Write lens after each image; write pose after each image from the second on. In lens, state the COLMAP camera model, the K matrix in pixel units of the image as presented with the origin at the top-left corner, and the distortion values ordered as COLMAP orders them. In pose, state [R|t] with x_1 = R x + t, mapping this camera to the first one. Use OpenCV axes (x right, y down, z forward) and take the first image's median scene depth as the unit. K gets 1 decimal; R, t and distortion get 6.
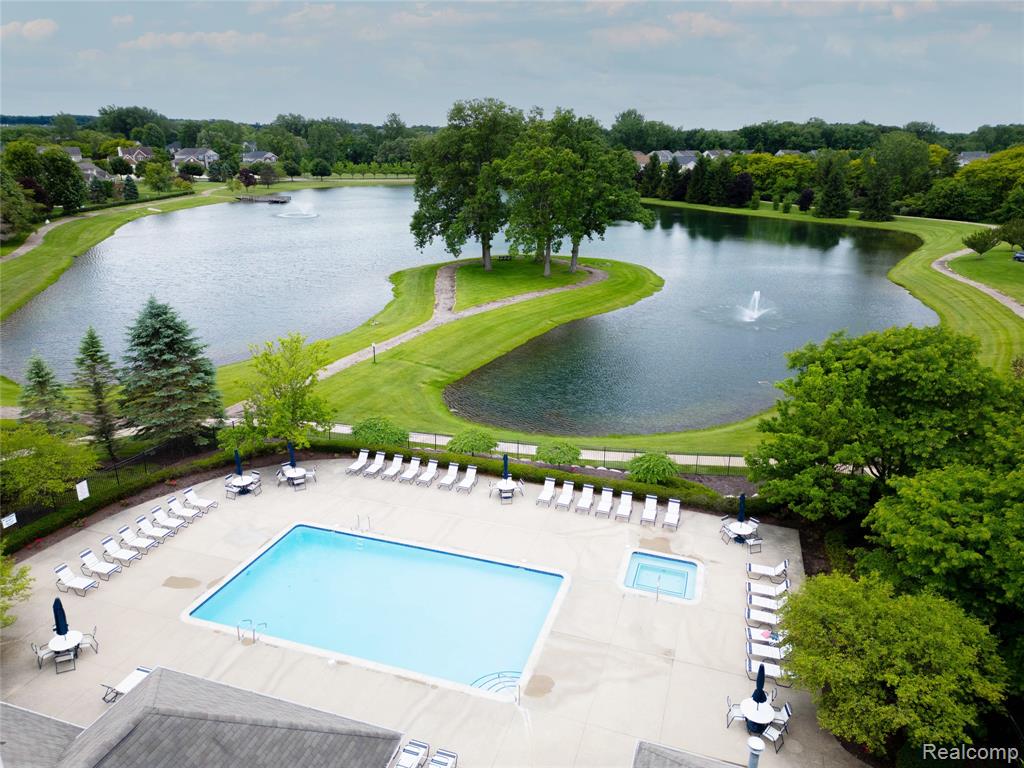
lens RADIAL K [[713.9, 0, 510.3], [0, 713.9, 377.9], [0, 0, 1]] dist [0.090139, -0.093306]
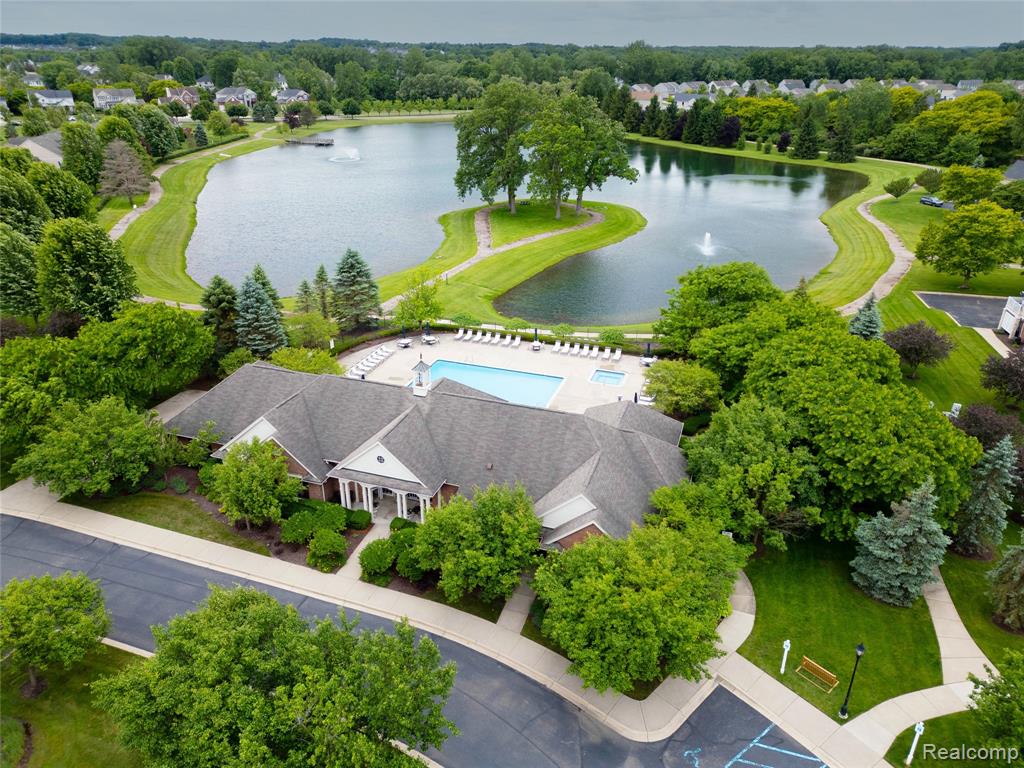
lens RADIAL K [[708.3, 0, 508.7], [0, 708.3, 385.1], [0, 0, 1]] dist [0.104869, -0.125470]
pose [[0.999858, 0.000414, -0.016841, -0.010546], [0.001482, 0.993662, 0.112397, 0.009017], [0.016781, -0.112406, 0.993521, -0.210749]]
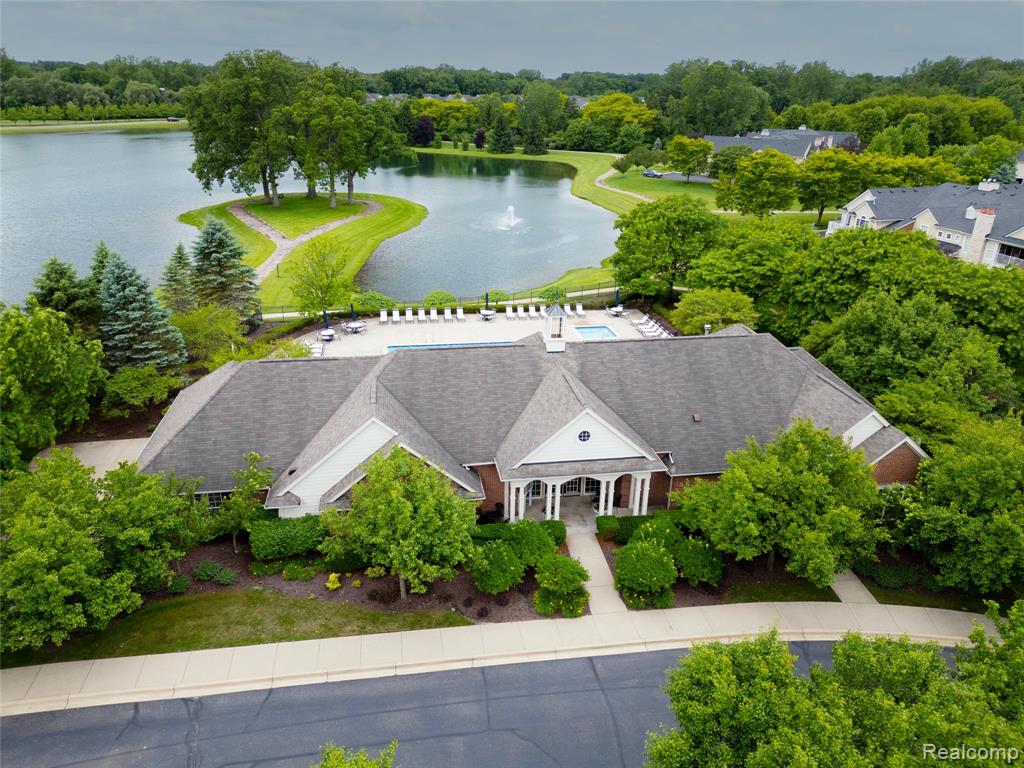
lens RADIAL K [[713.9, 0, 510.3], [0, 713.9, 377.9], [0, 0, 1]] dist [0.090139, -0.093306]
pose [[0.882904, -0.175144, 0.435667, -0.152435], [0.143619, 0.984093, 0.104567, 0.028985], [-0.447051, -0.029752, 0.894014, -0.110201]]
